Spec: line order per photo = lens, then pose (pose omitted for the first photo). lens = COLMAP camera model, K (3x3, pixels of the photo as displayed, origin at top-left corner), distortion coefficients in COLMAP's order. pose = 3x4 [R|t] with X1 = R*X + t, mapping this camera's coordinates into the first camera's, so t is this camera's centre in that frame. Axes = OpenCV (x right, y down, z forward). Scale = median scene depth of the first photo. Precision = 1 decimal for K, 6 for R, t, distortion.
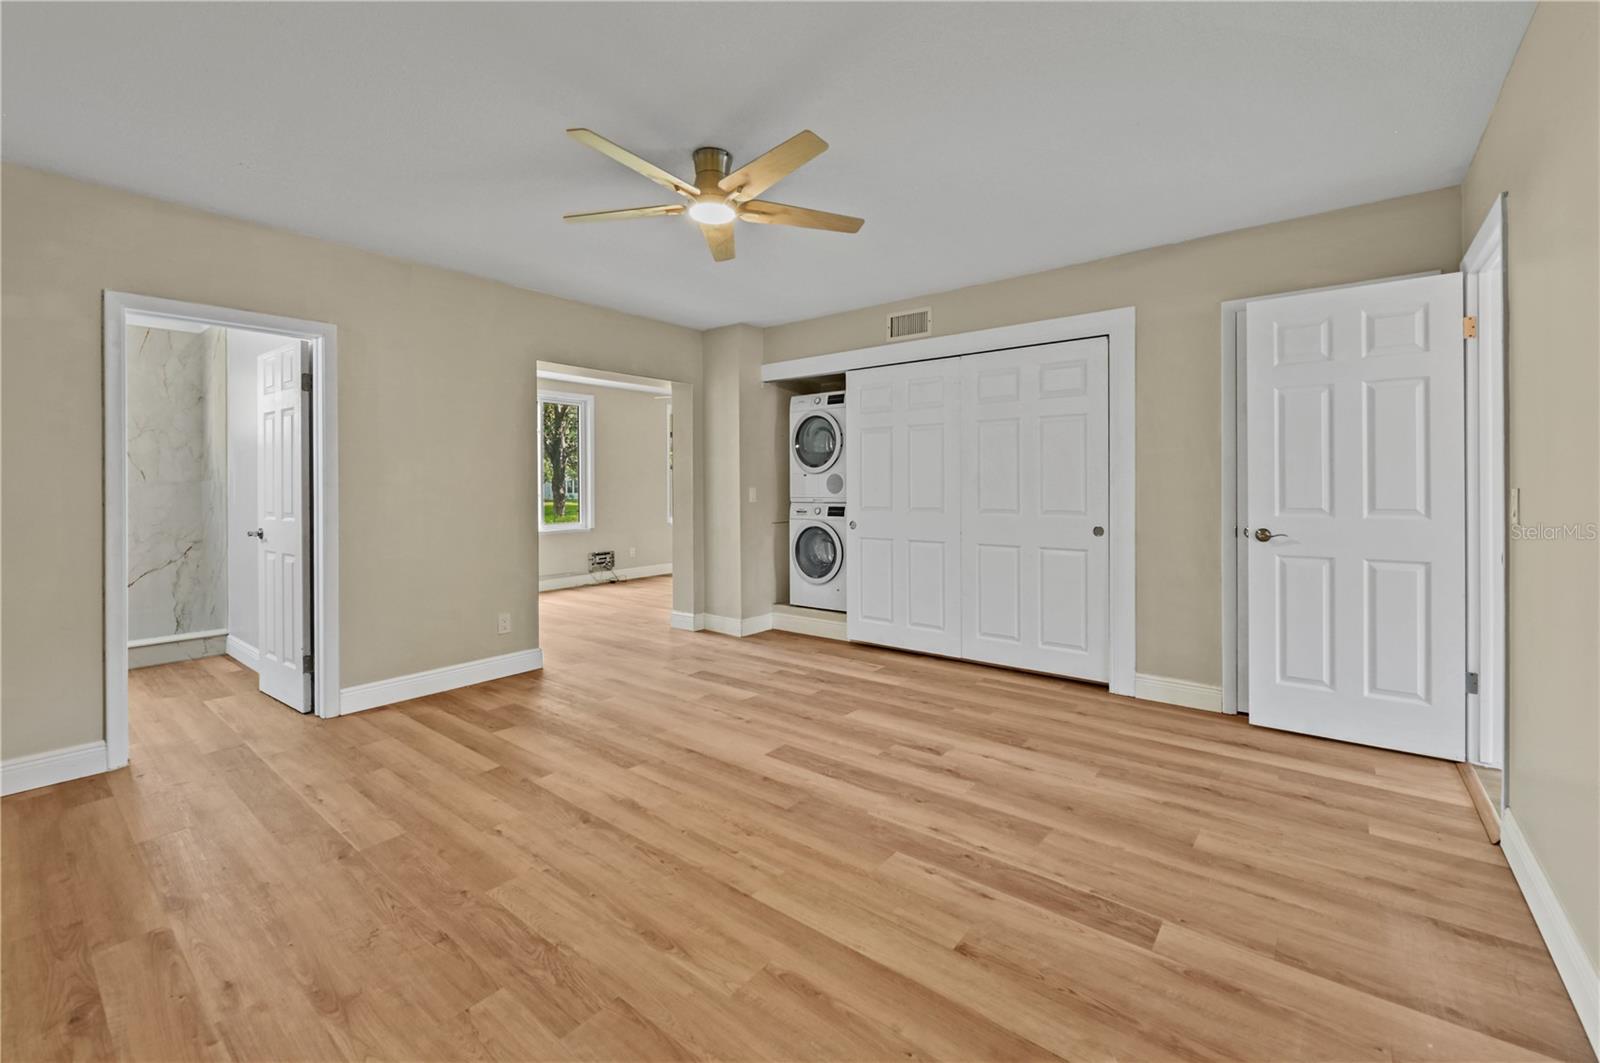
lens RADIAL K [[665.0, 0, 821.1], [0, 665.0, 483.0], [0, 0, 1]] dist [0.000440, -0.001628]
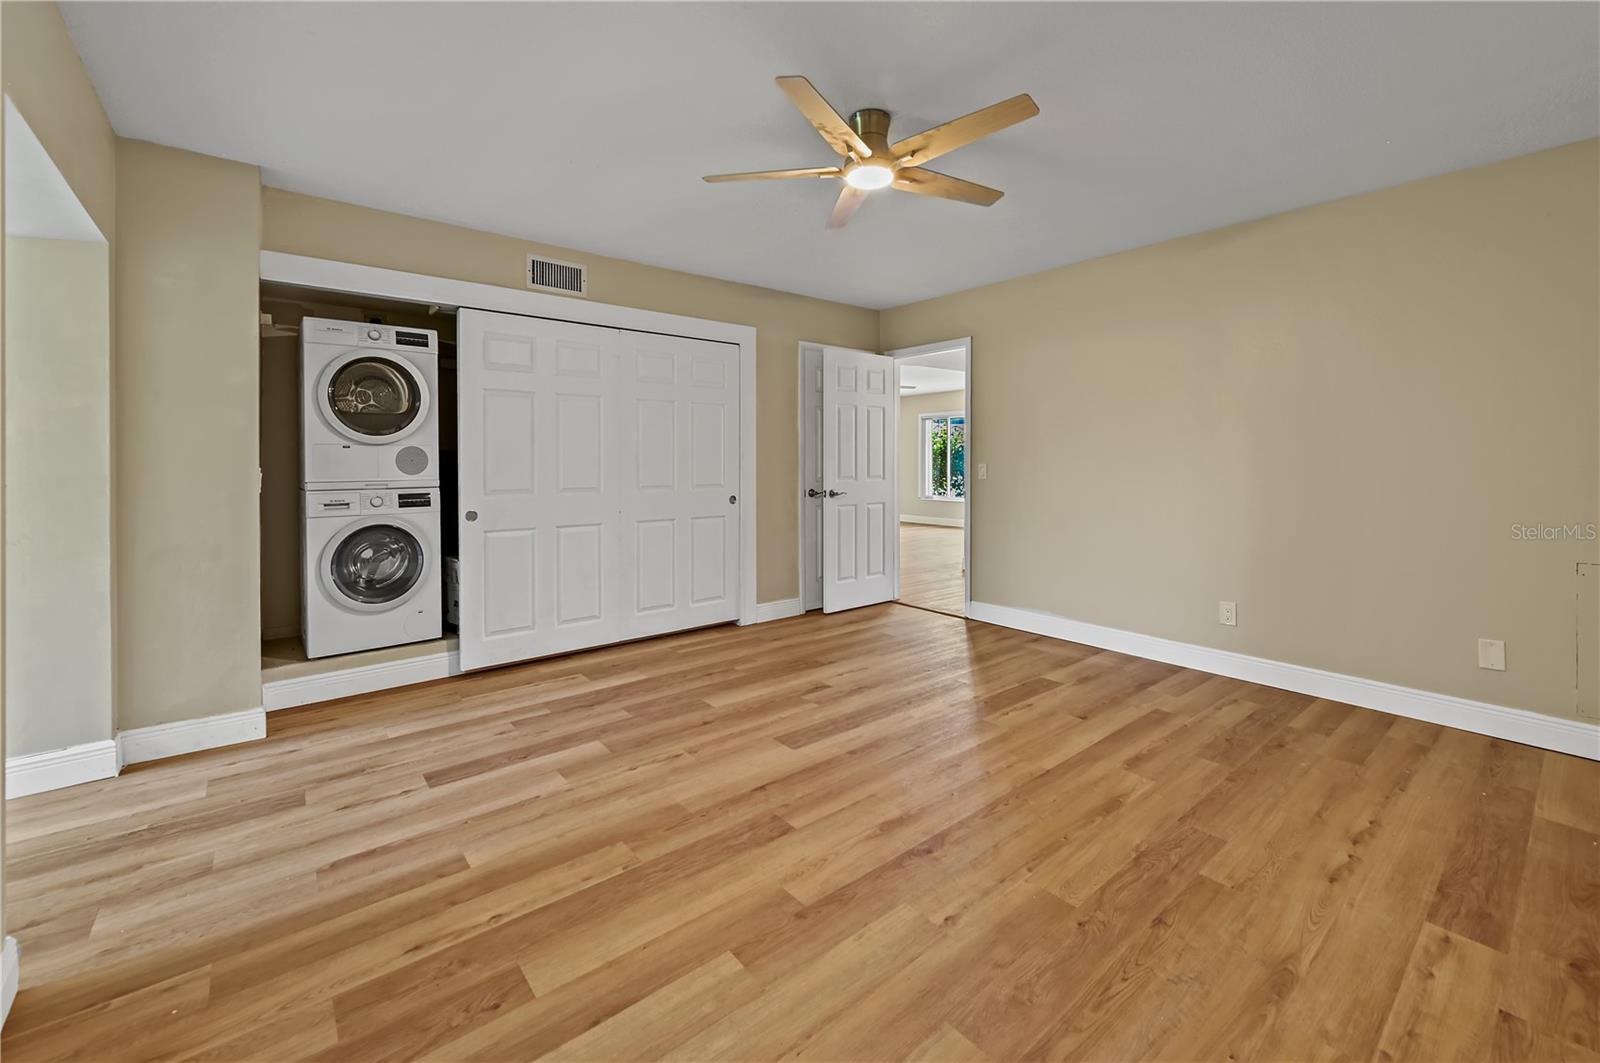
lens RADIAL K [[665.0, 0, 793.0], [0, 665.0, 462.1], [0, 0, 1]] dist [0.000440, -0.001628]
pose [[0.212525, 0.004627, 0.977145, -0.924756], [-0.000605, 0.999989, -0.004603, 0.009265], [-0.977155, 0.000387, 0.212526, 0.744151]]
